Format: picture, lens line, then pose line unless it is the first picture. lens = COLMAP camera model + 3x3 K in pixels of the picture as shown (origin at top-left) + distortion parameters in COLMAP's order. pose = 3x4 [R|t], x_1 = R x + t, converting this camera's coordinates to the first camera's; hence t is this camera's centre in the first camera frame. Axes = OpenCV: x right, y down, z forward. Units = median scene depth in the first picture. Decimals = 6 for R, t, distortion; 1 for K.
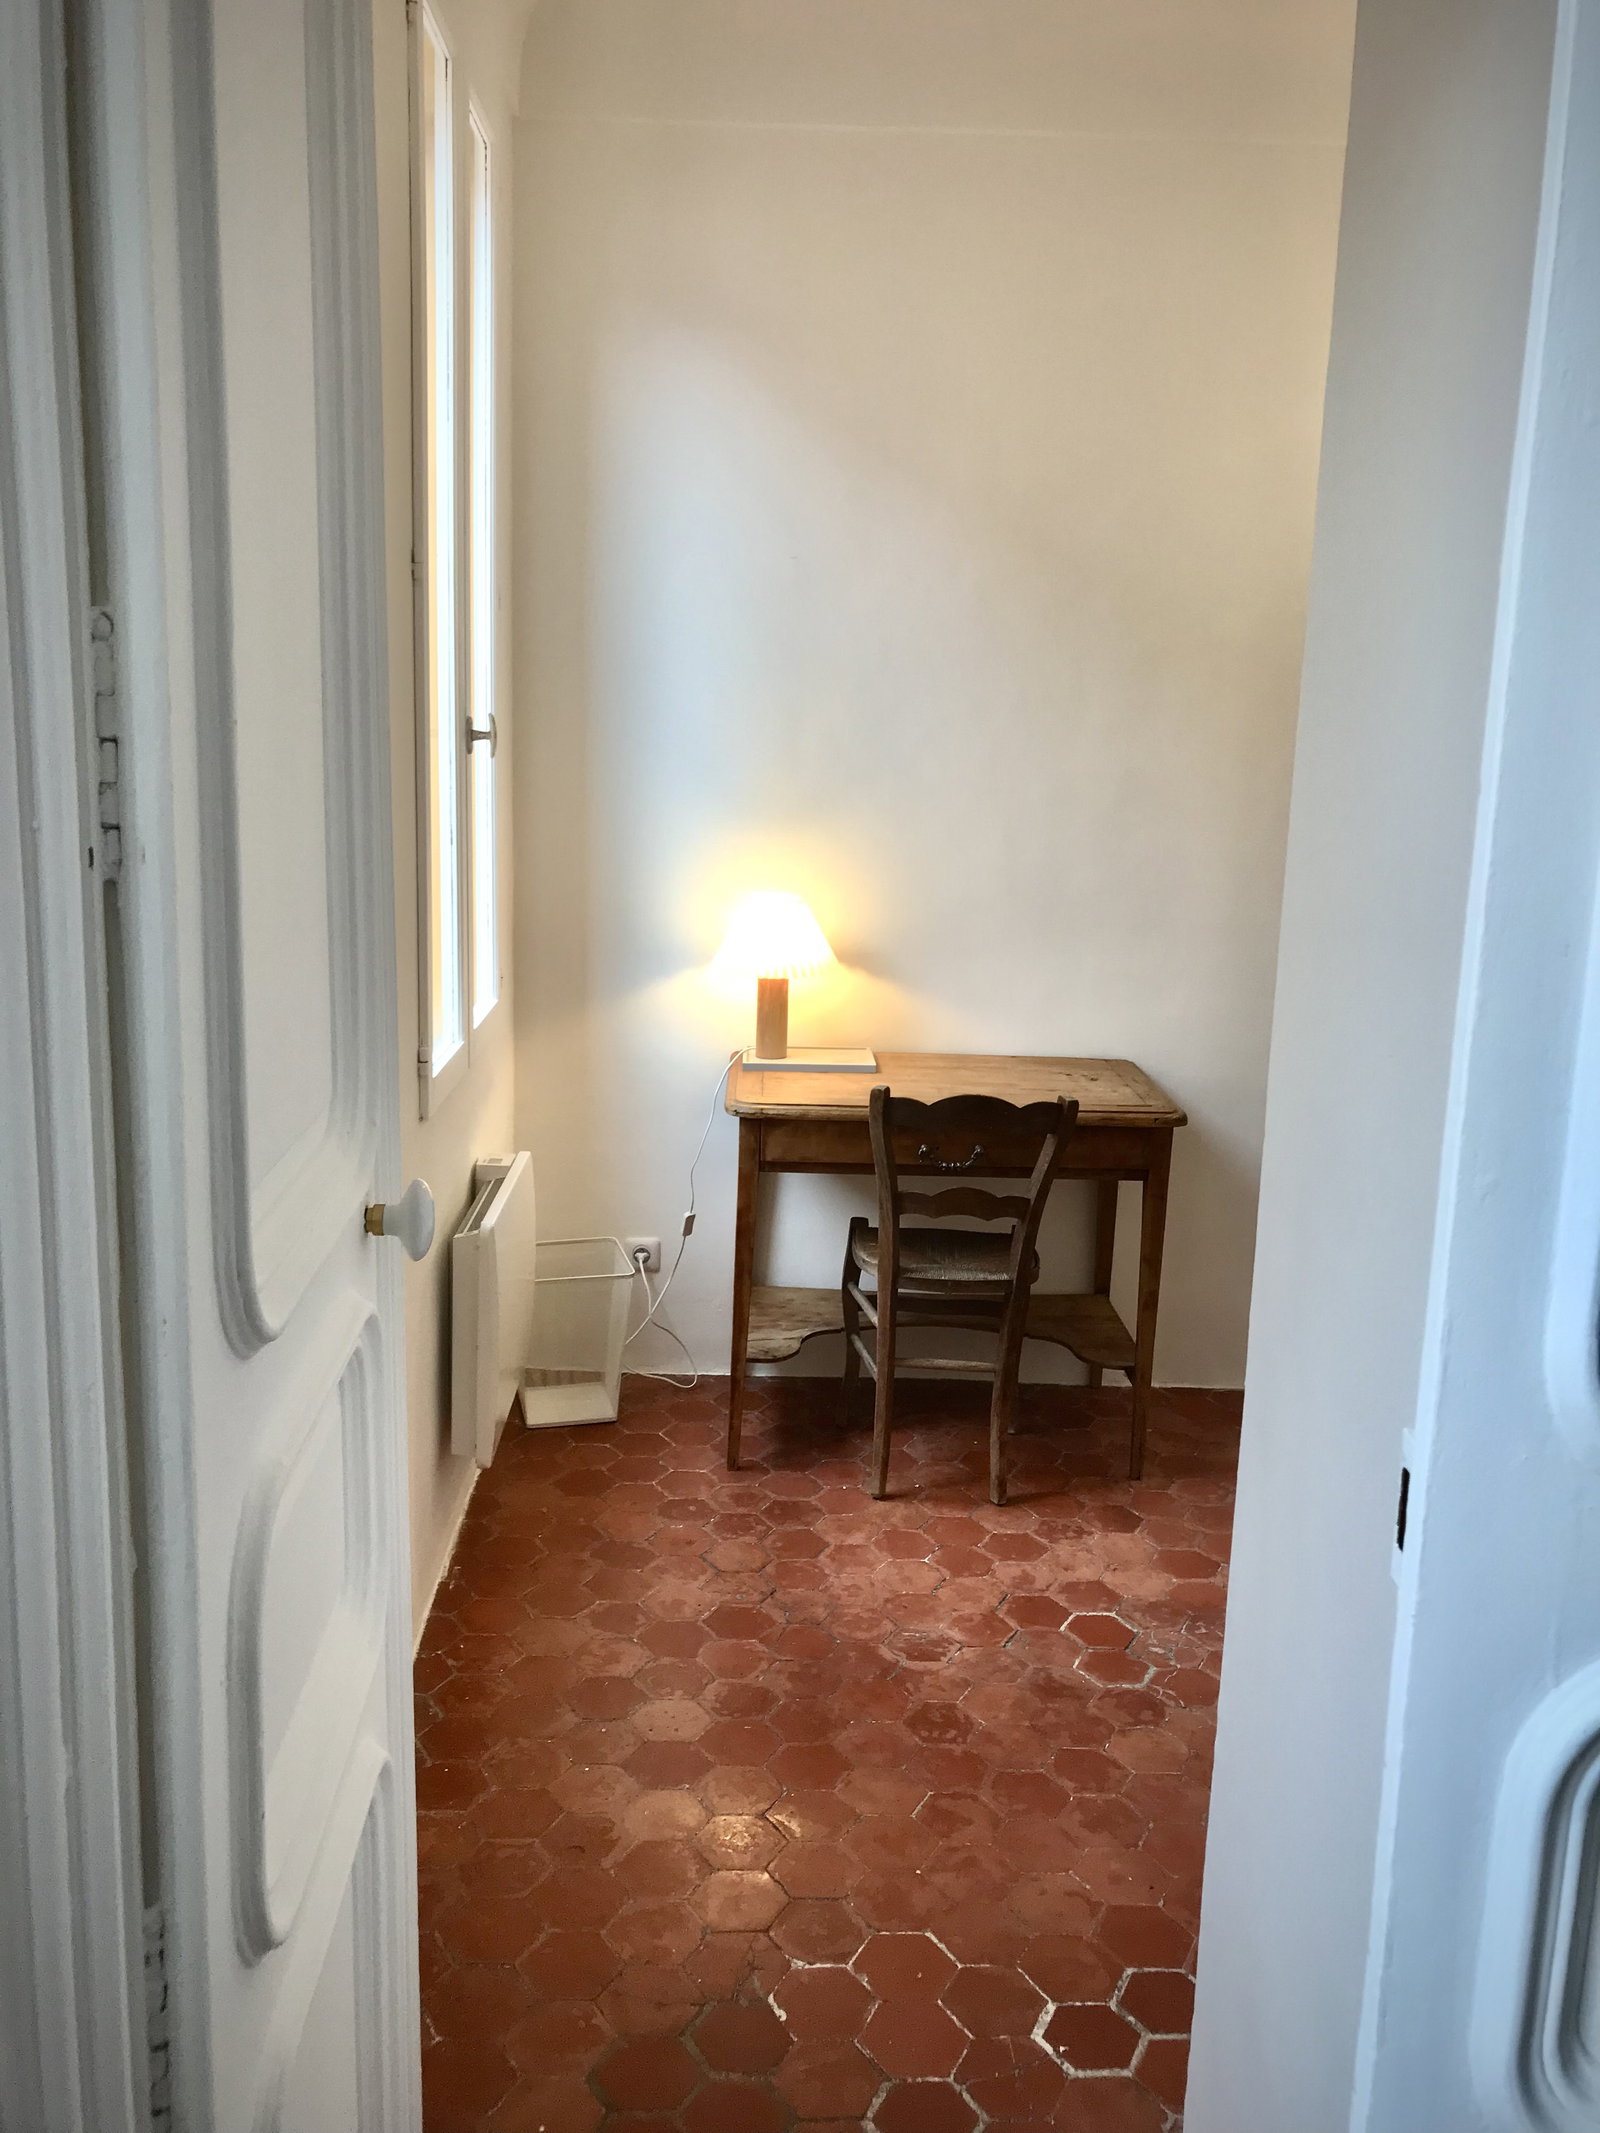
lens RADIAL K [[1822.0, 0, 800.0], [0, 1822.0, 1066.5], [0, 0, 1]] dist [0.126307, 0.000781]
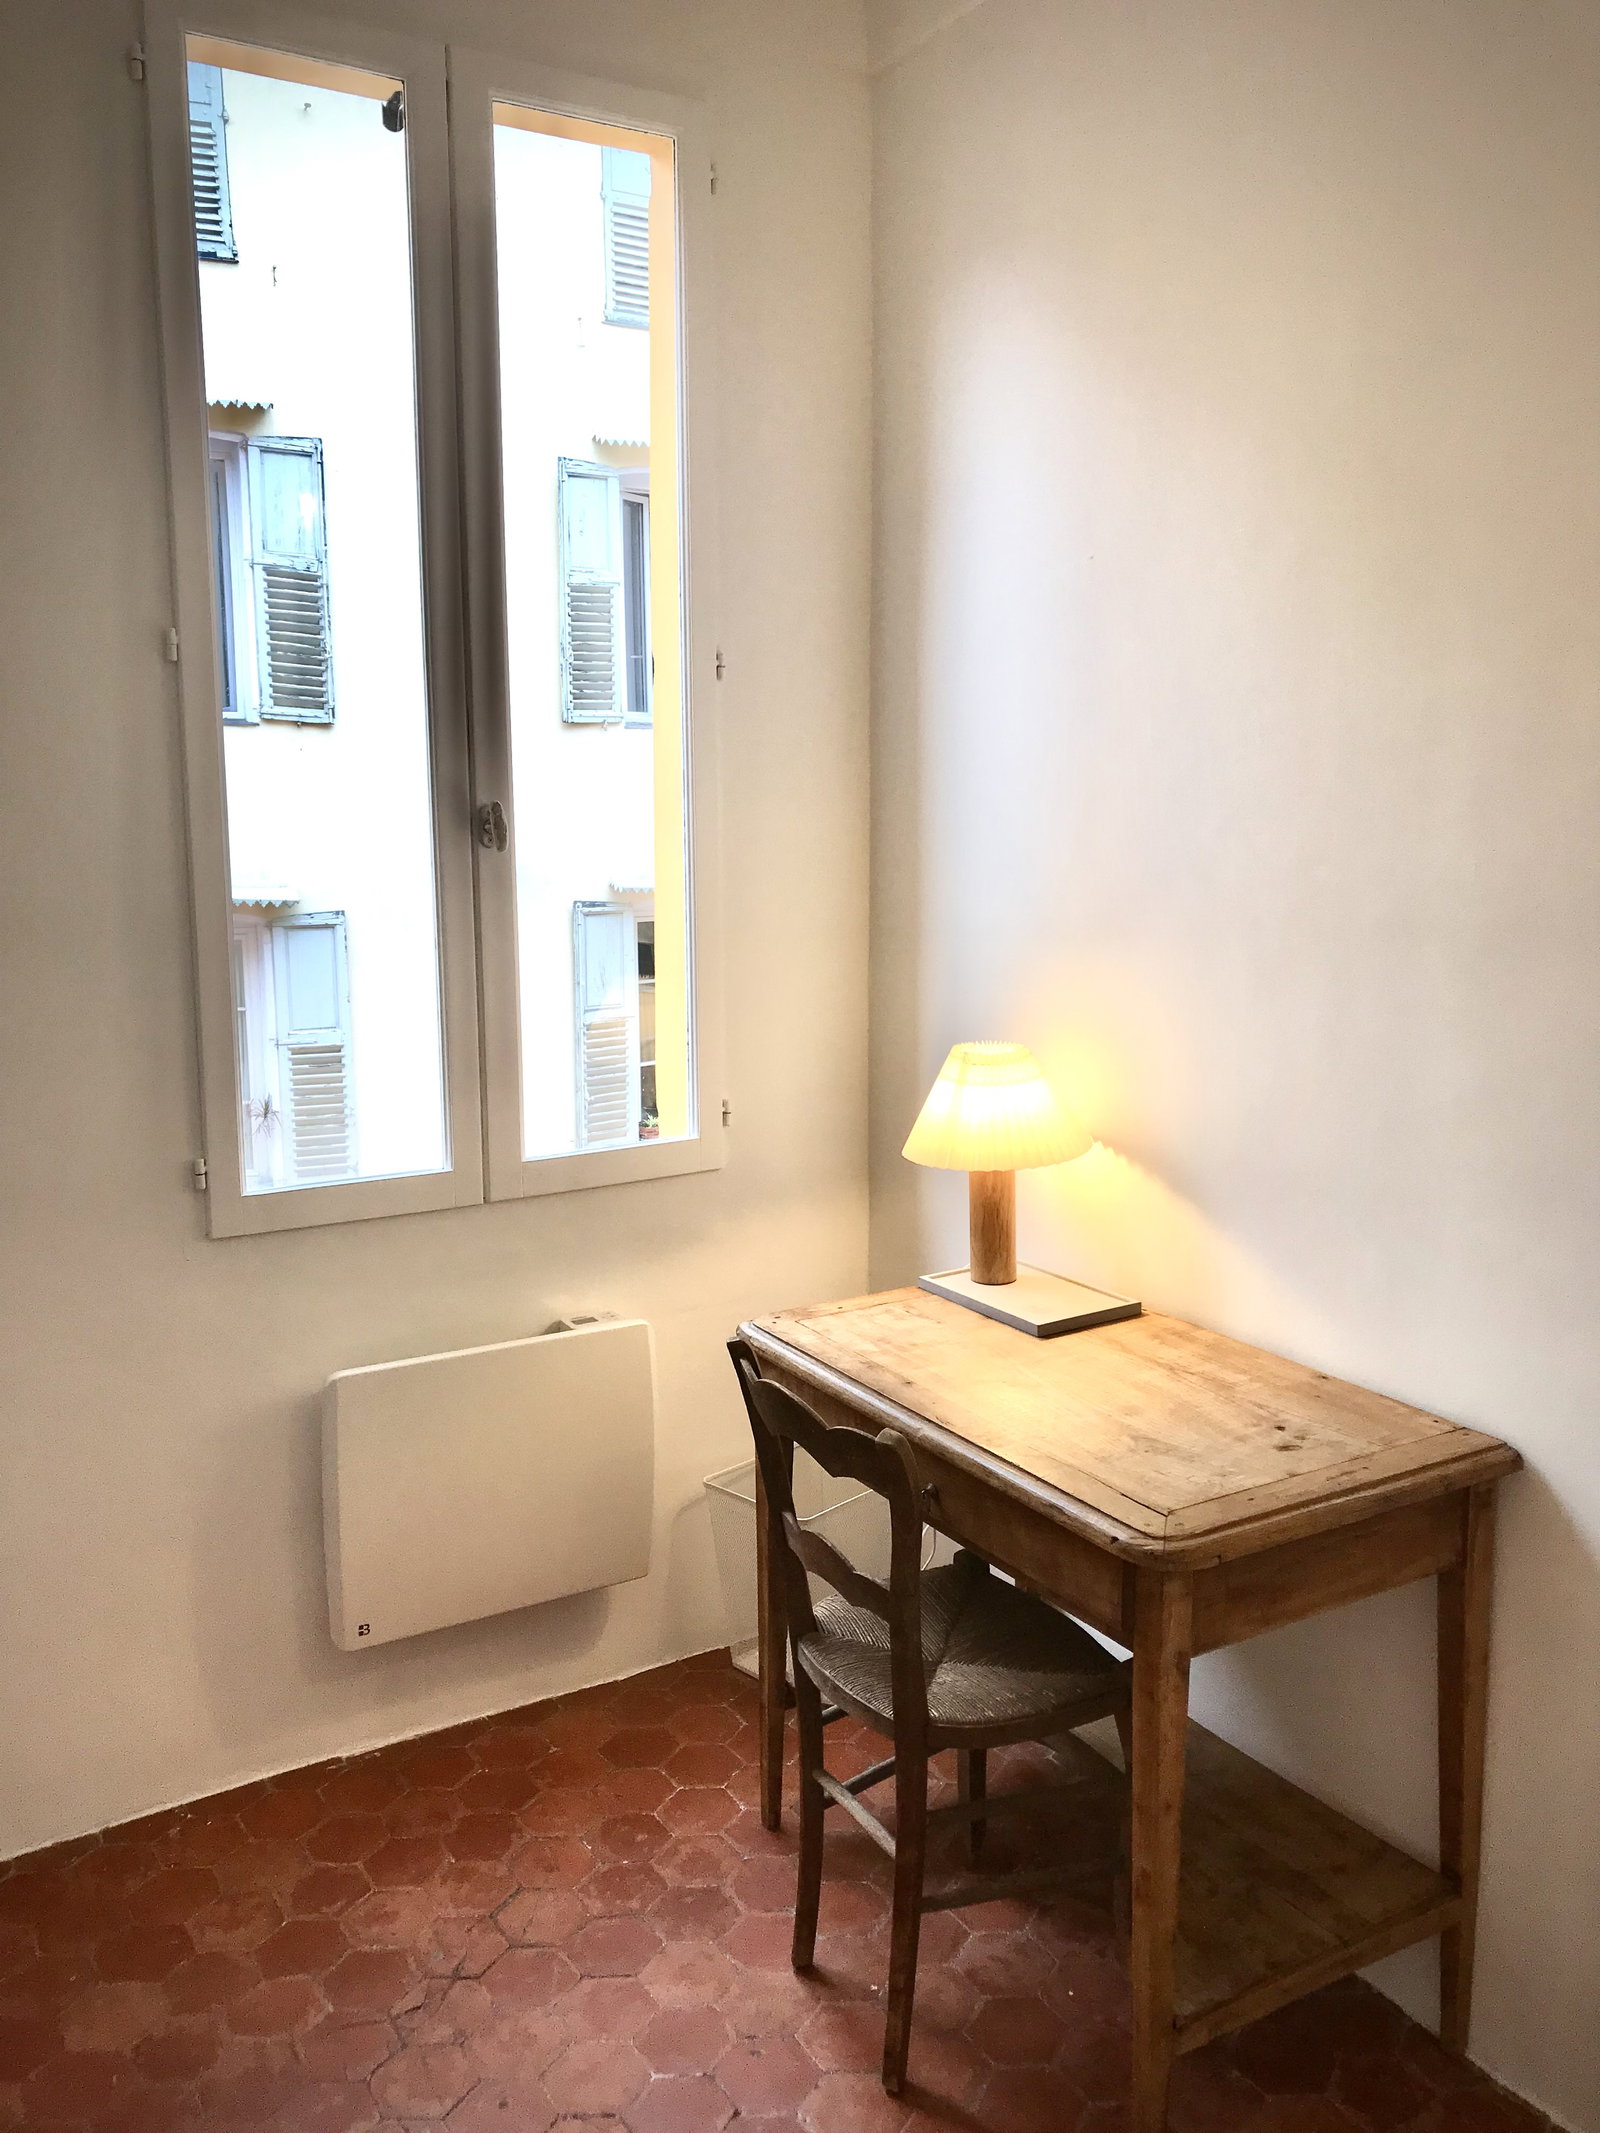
lens RADIAL K [[1746.4, 0, 800.0], [0, 1746.4, 1066.5], [0, 0, 1]] dist [0.015452, 0.007348]
pose [[0.480114, 0.099832, -0.871507, 0.559496], [-0.153846, 0.987687, 0.028386, -0.101067], [0.863610, 0.120449, 0.489561, 0.656966]]
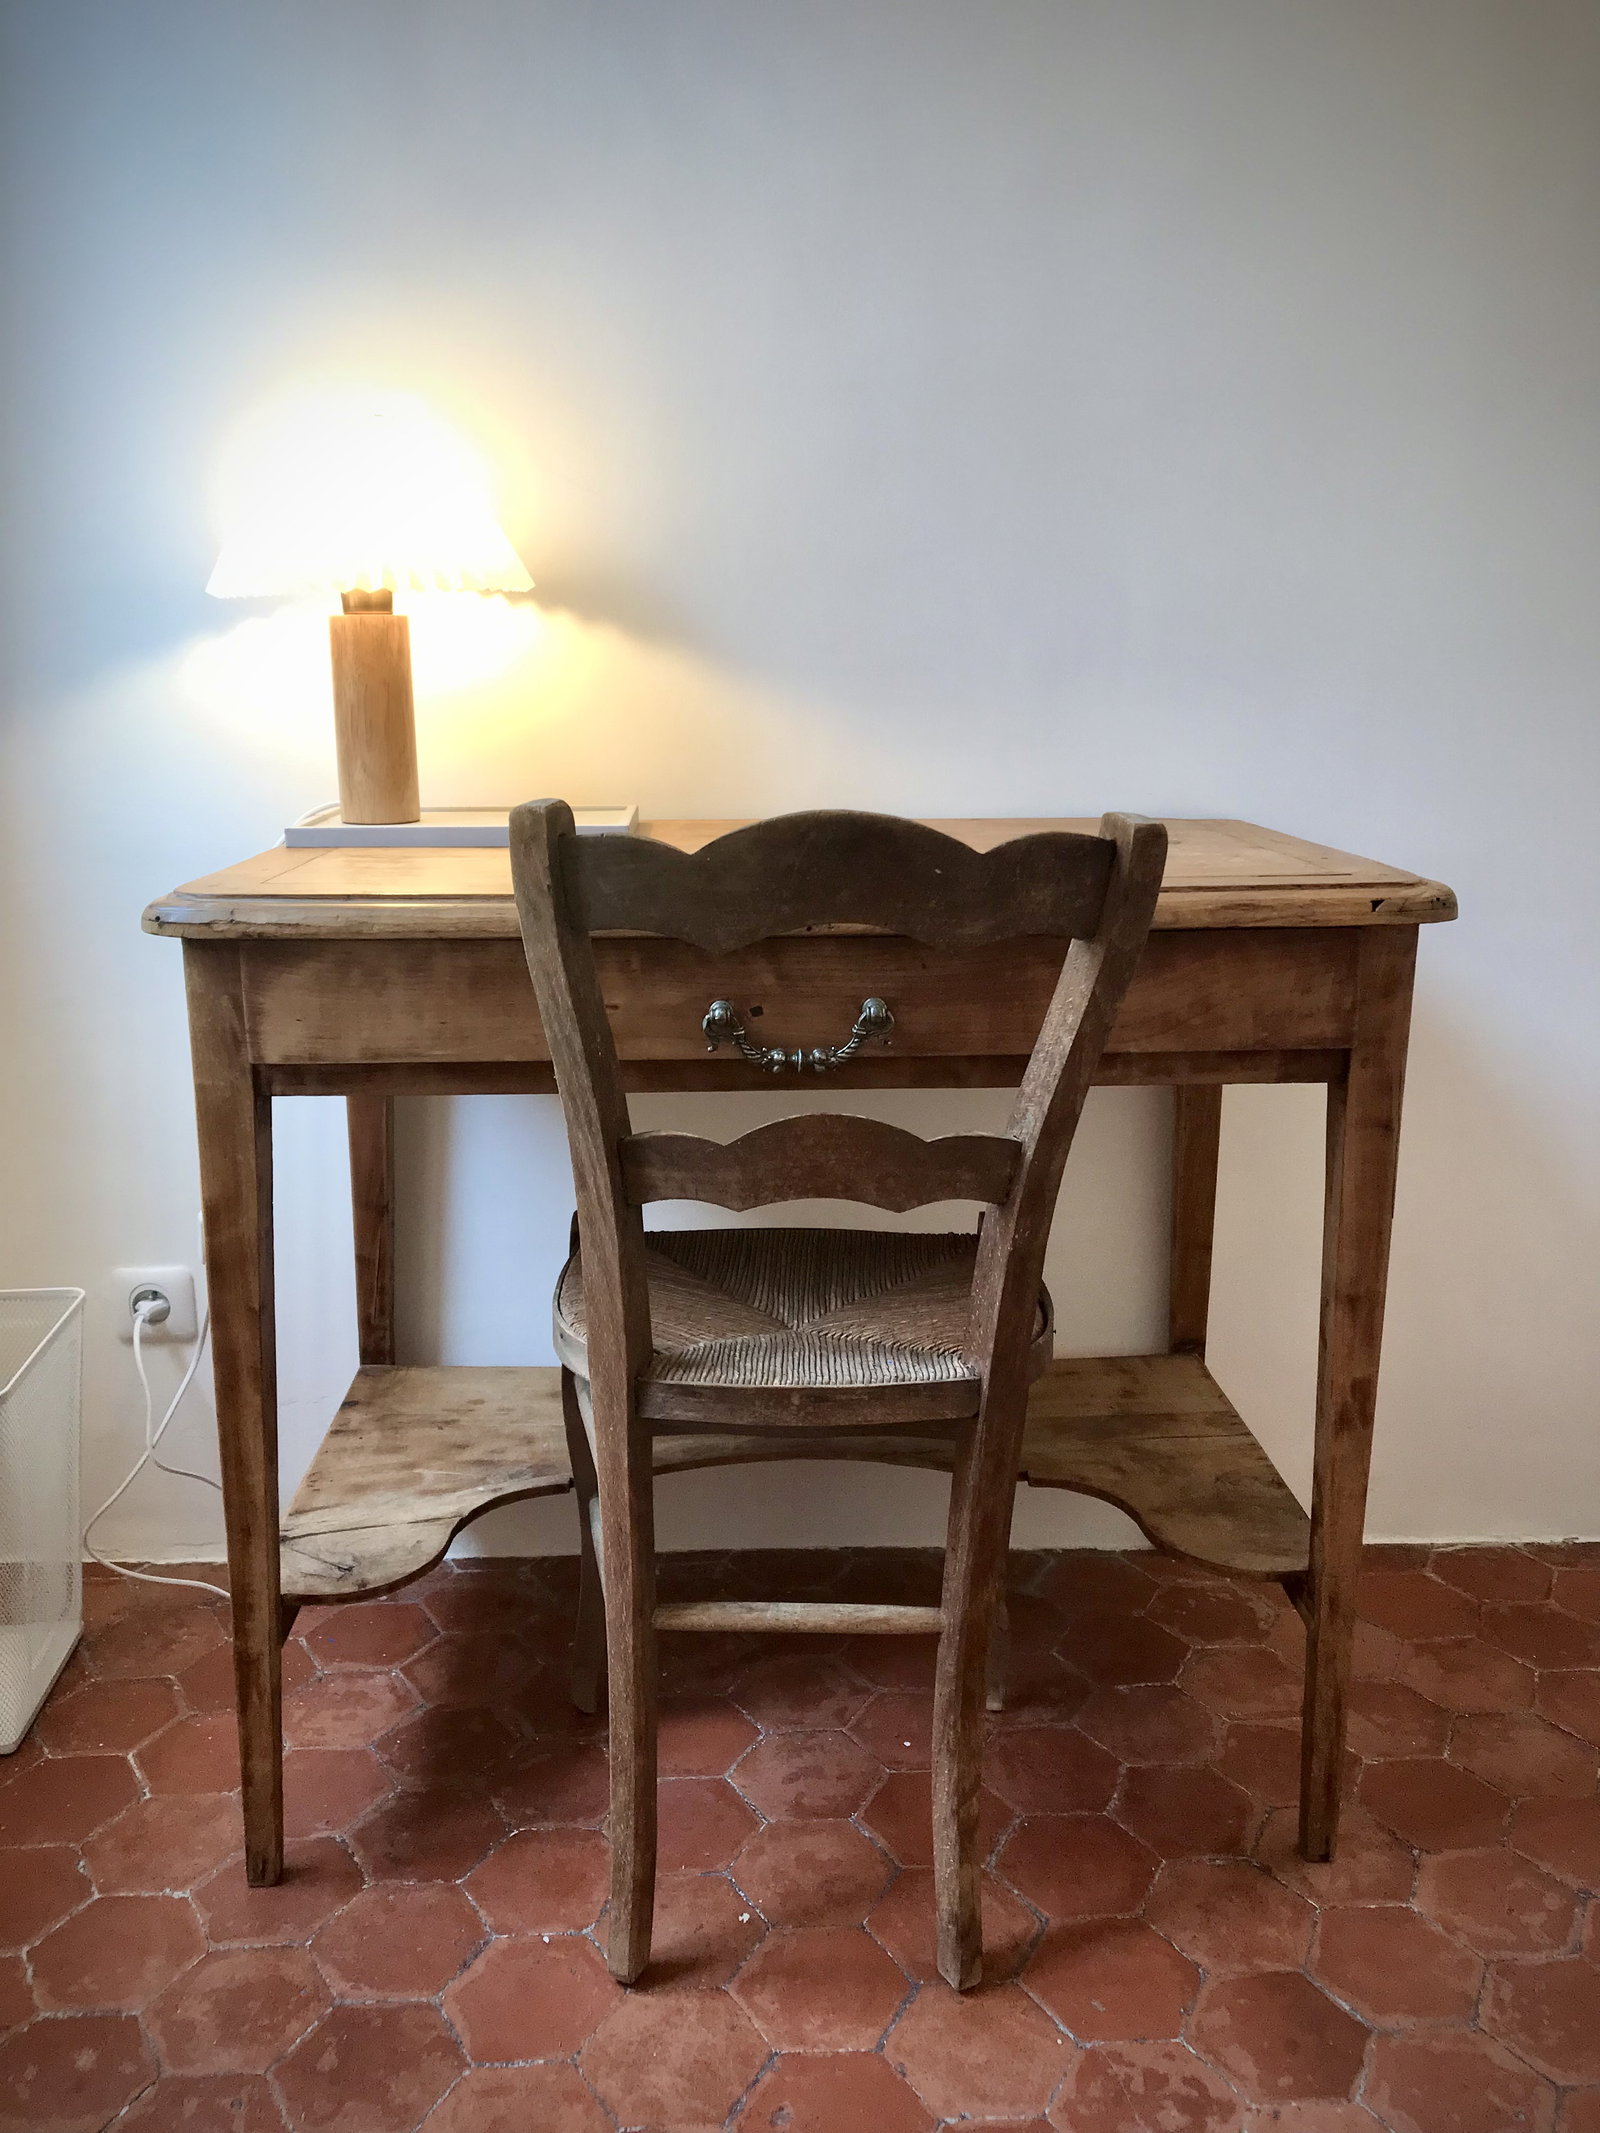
lens RADIAL K [[1746.4, 0, 800.0], [0, 1746.4, 1066.5], [0, 0, 1]] dist [0.015452, 0.007348]
pose [[0.999309, -0.036957, 0.003868, 0.081734], [0.036885, 0.999172, 0.017198, 0.049845], [-0.004500, -0.017043, 0.999845, 0.658561]]
